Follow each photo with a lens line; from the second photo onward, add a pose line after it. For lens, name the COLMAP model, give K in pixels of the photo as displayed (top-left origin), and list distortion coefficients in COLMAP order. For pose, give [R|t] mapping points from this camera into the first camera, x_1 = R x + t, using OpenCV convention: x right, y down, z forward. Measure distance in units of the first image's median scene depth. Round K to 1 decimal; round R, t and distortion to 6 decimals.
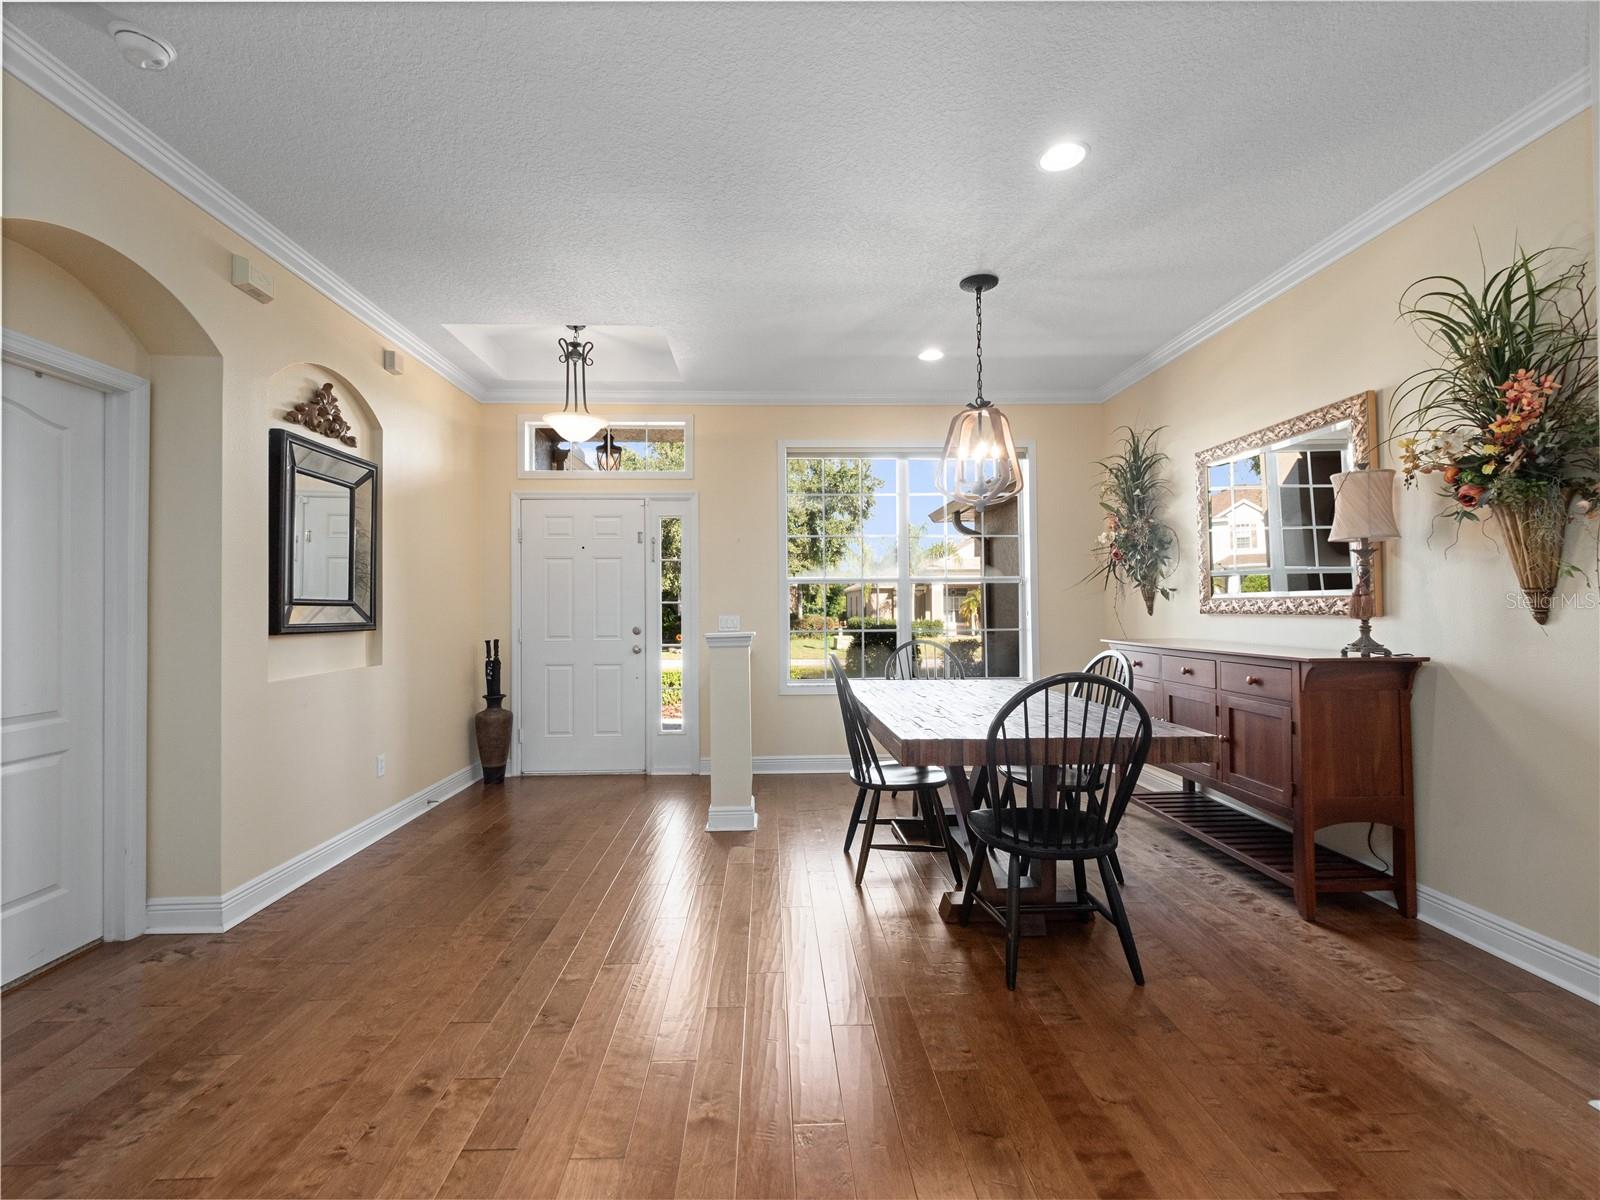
lens RADIAL K [[689.5, 0, 775.3], [0, 689.5, 596.7], [0, 0, 1]] dist [-0.005691, -0.000833]
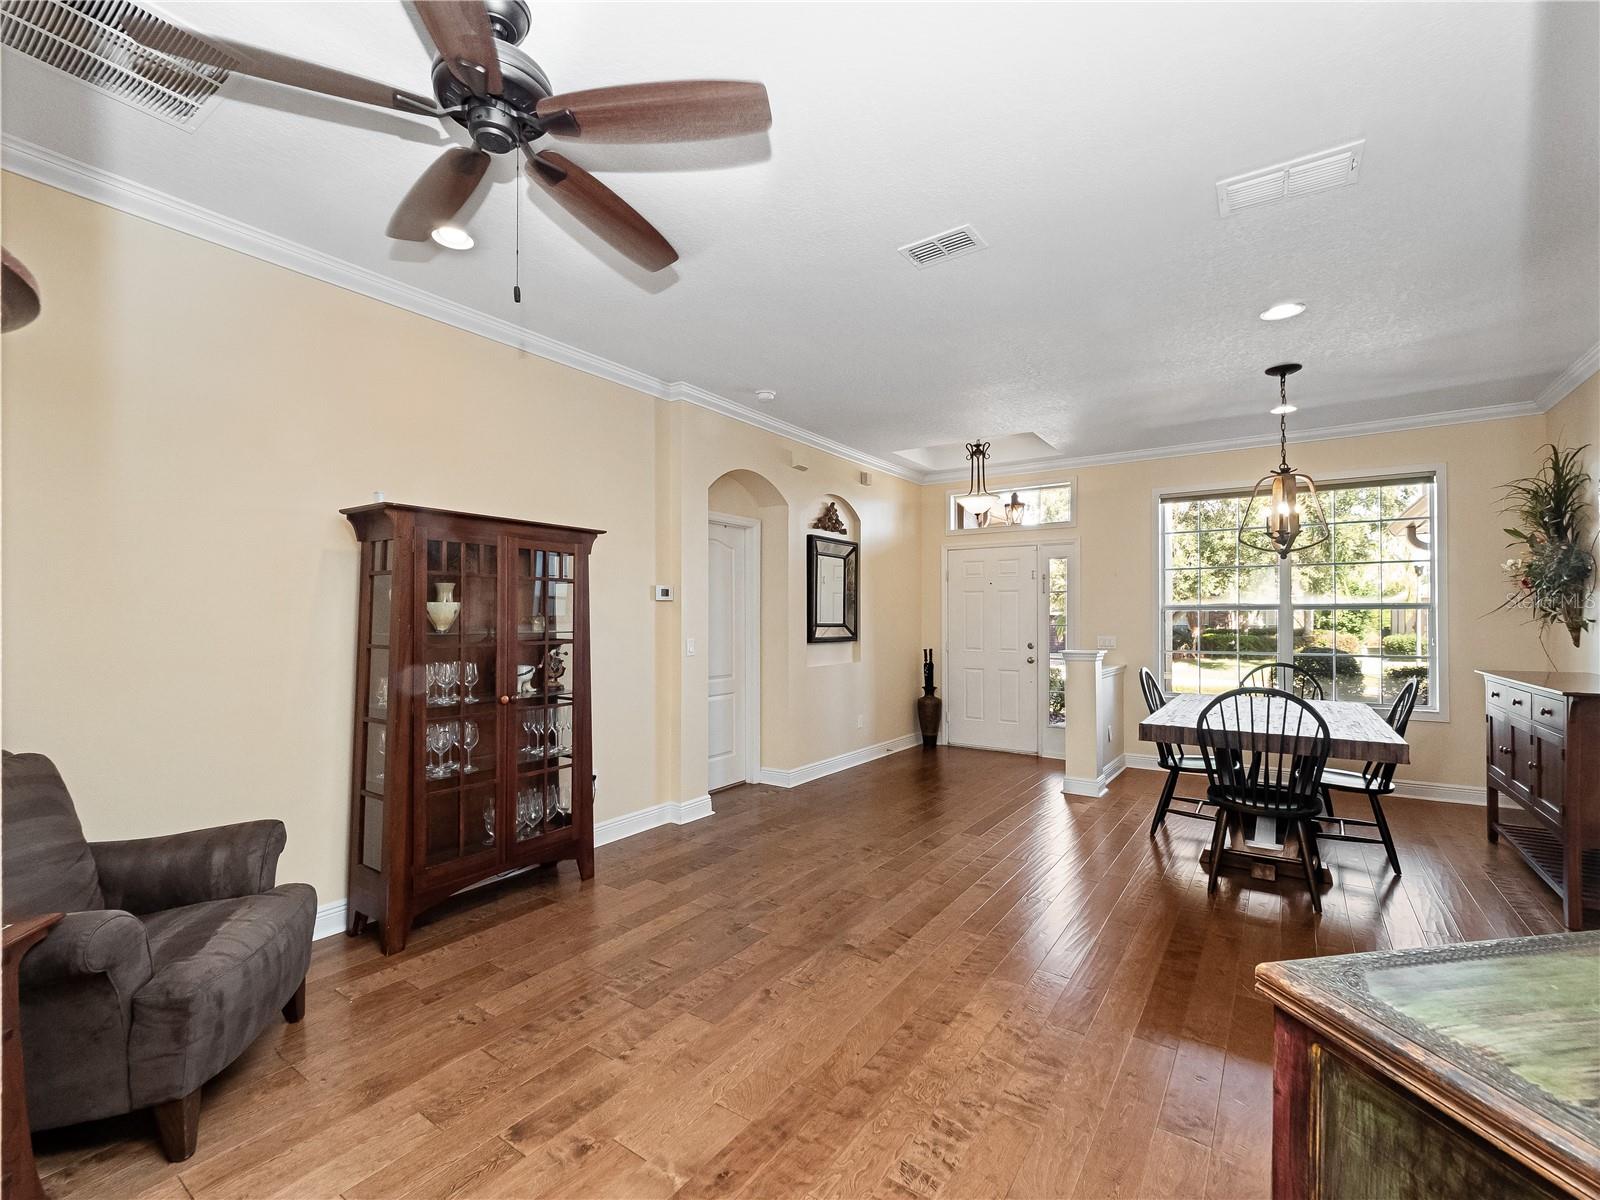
lens RADIAL K [[689.5, 0, 797.3], [0, 689.5, 604.5], [0, 0, 1]] dist [-0.005691, -0.000833]
pose [[0.807766, -0.002179, -0.589499, 0.316425], [0.001372, 0.999997, -0.001815, -0.040778], [0.589502, 0.000657, 0.807767, -0.480494]]
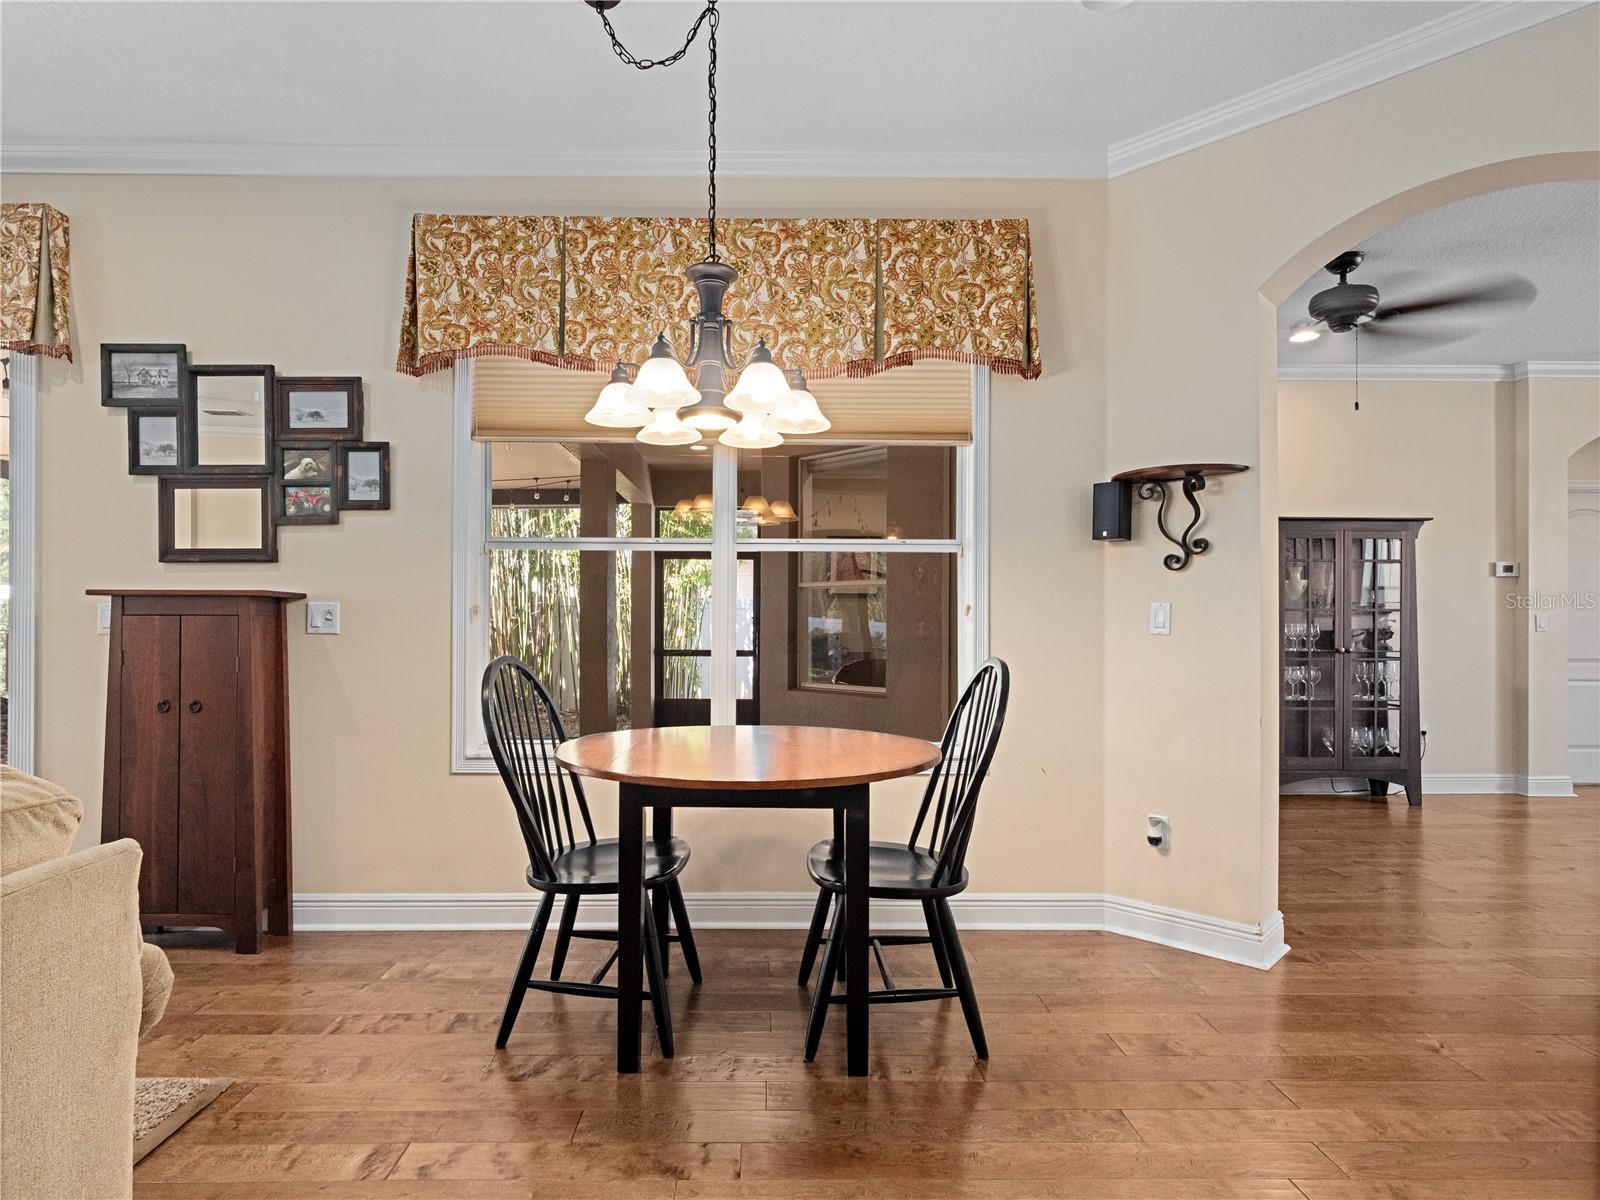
lens RADIAL K [[849.8, 0, 811.5], [0, 849.8, 611.3], [0, 0, 1]] dist [-0.005280, -0.000363]
pose [[0.006017, 0.009597, -0.999936, 1.192210], [0.011032, 0.999892, 0.009663, -0.004904], [0.999921, -0.011089, 0.005910, -1.075381]]
